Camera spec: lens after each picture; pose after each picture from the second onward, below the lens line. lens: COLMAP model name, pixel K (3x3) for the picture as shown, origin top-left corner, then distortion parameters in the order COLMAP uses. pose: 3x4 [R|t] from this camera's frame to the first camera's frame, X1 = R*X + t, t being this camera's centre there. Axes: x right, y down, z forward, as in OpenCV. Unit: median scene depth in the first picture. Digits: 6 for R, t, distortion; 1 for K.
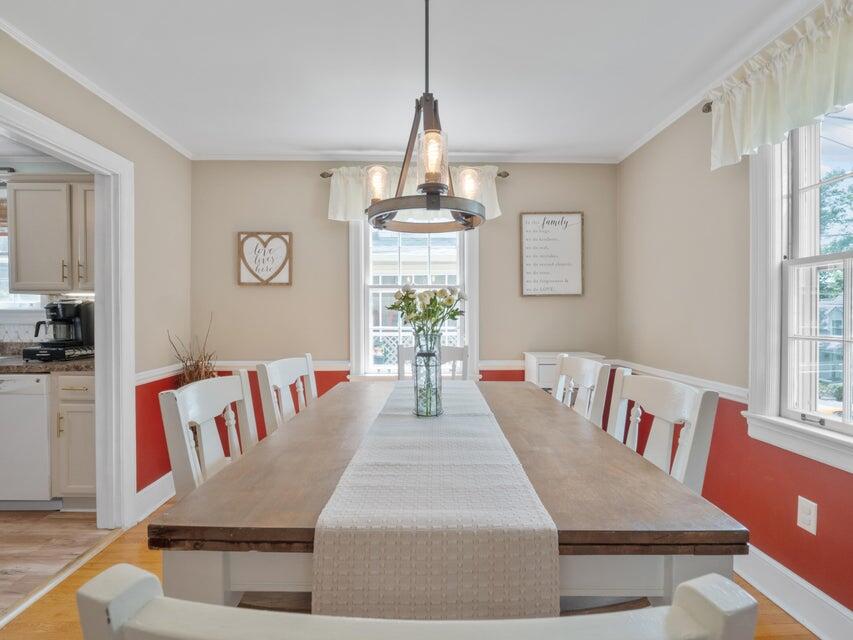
lens RADIAL K [[426.3, 0, 425.2], [0, 426.3, 318.7], [0, 0, 1]] dist [-0.001781, -0.000127]
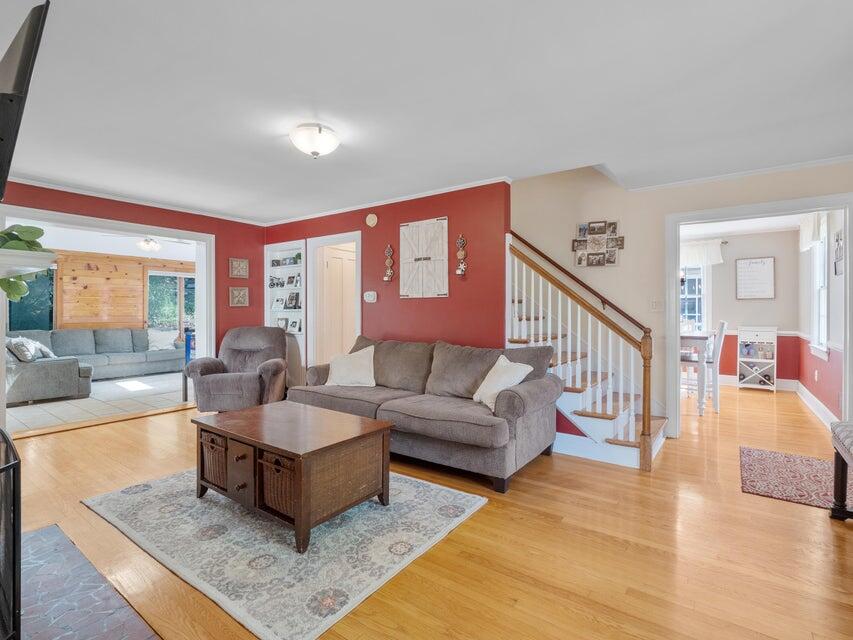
lens RADIAL K [[426.3, 0, 427.2], [0, 426.3, 316.0], [0, 0, 1]] dist [-0.001781, -0.000127]
pose [[0.803808, 0.012686, -0.594754, 0.252228], [-0.010967, 0.999919, 0.006507, 0.030614], [0.594788, 0.001292, 0.803881, -1.552333]]
